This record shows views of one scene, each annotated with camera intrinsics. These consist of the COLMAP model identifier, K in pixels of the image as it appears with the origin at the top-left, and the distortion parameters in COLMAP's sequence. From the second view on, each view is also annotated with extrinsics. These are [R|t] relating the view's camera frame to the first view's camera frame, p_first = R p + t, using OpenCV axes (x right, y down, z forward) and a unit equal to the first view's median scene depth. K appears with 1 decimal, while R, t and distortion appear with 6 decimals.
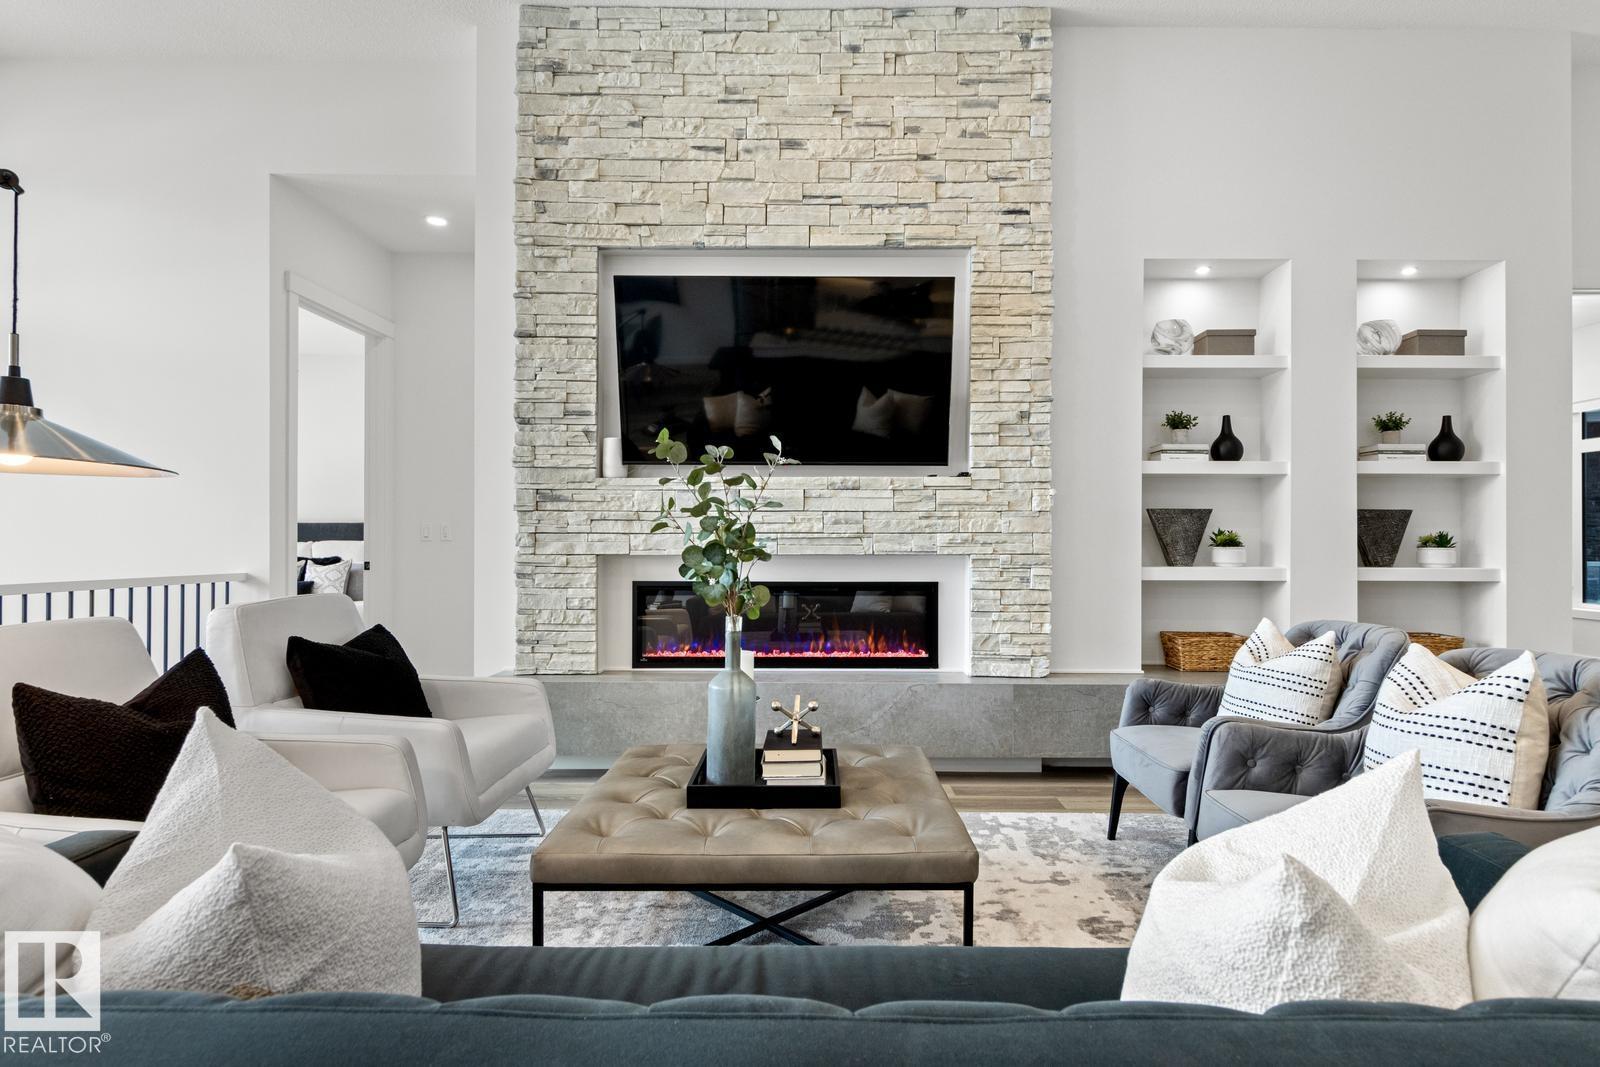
lens RADIAL K [[811.4, 0, 784.3], [0, 811.4, 536.0], [0, 0, 1]] dist [0.005208, -0.000986]
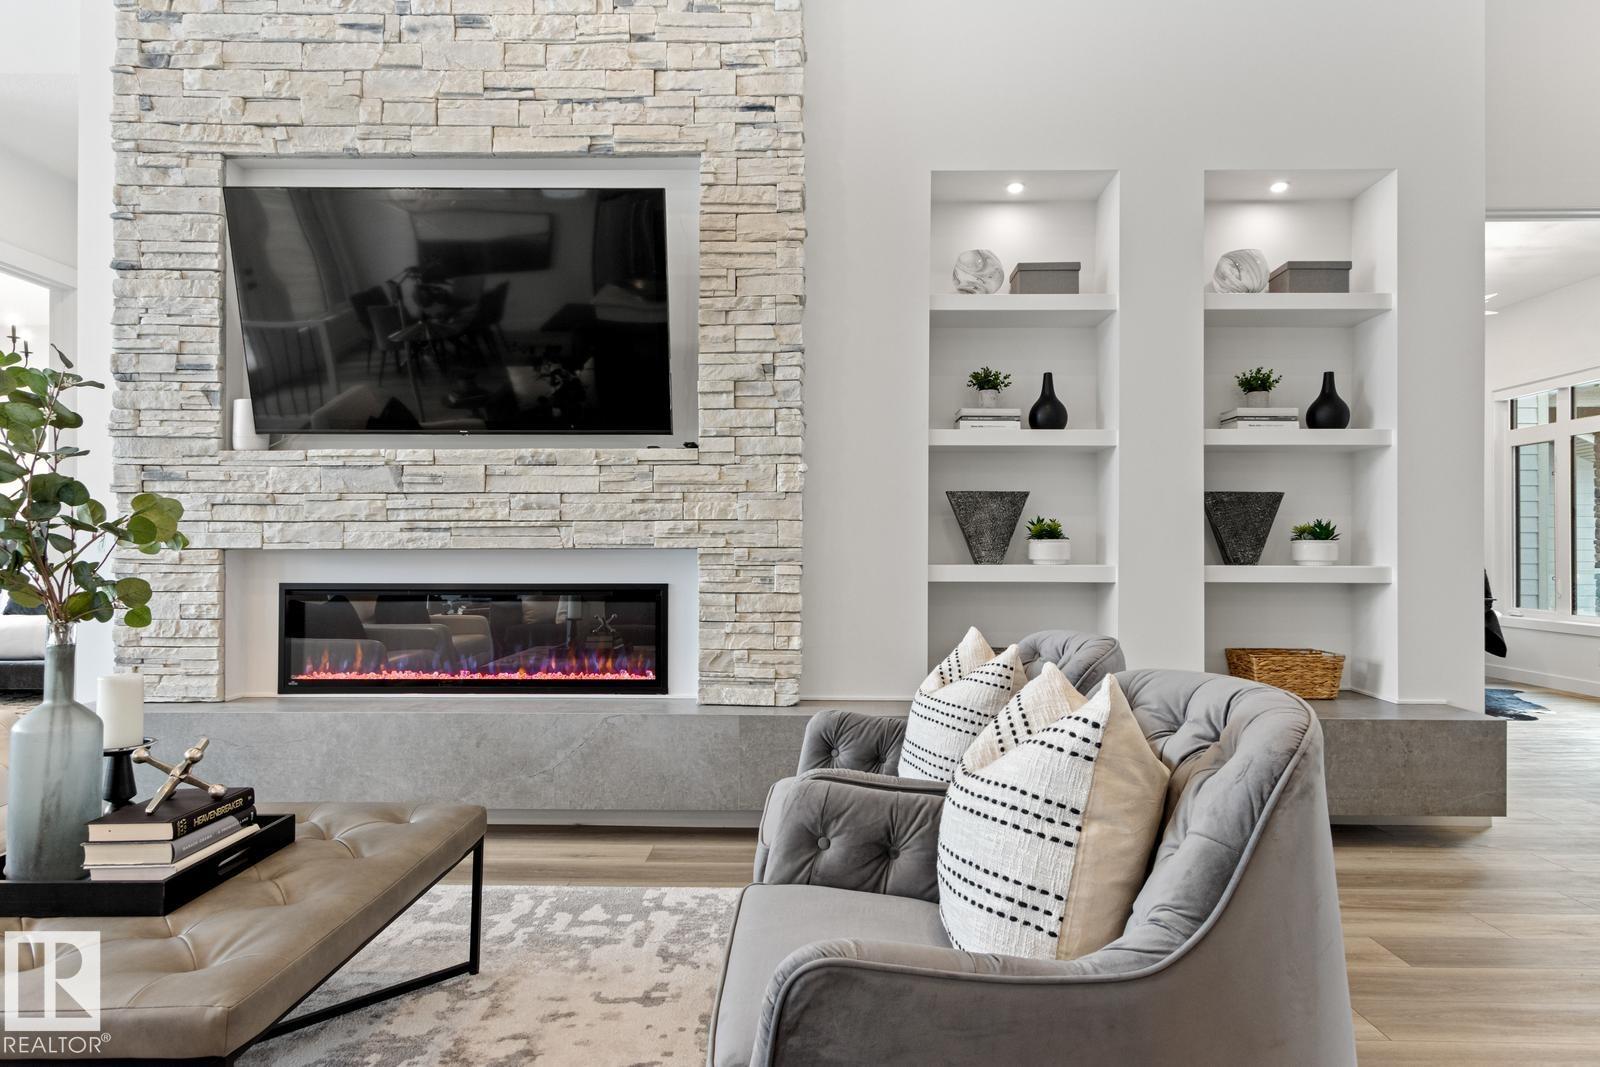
lens RADIAL K [[873.7, 0, 767.2], [0, 873.7, 546.0], [0, 0, 1]] dist [0.012981, -0.003793]
pose [[0.999965, -0.001125, -0.008280, 0.301829], [0.001121, 0.999999, -0.000486, 0.021217], [0.008280, 0.000477, 0.999966, 0.161420]]
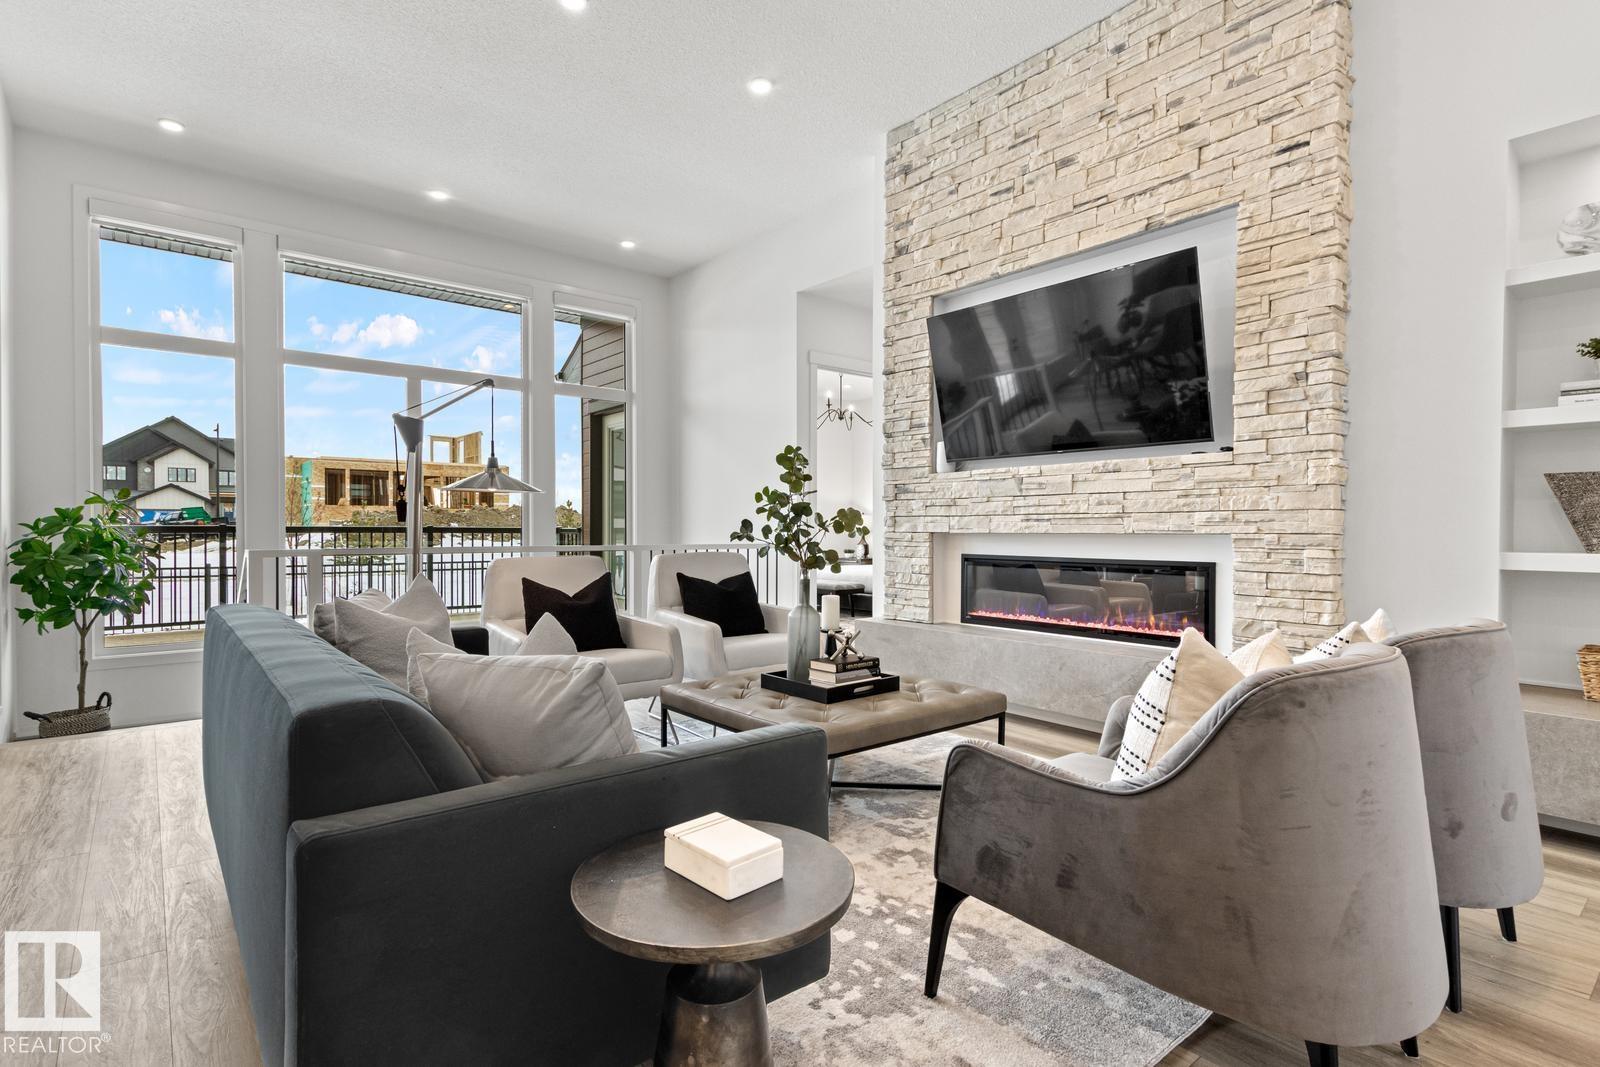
lens RADIAL K [[756.2, 0, 826.8], [0, 756.2, 536.9], [0, 0, 1]] dist [0.009324, -0.004260]
pose [[0.664736, 0.007804, -0.747038, 0.571149], [0.004041, 0.999893, 0.014041, 0.012077], [0.747068, -0.012352, 0.664633, 0.064336]]
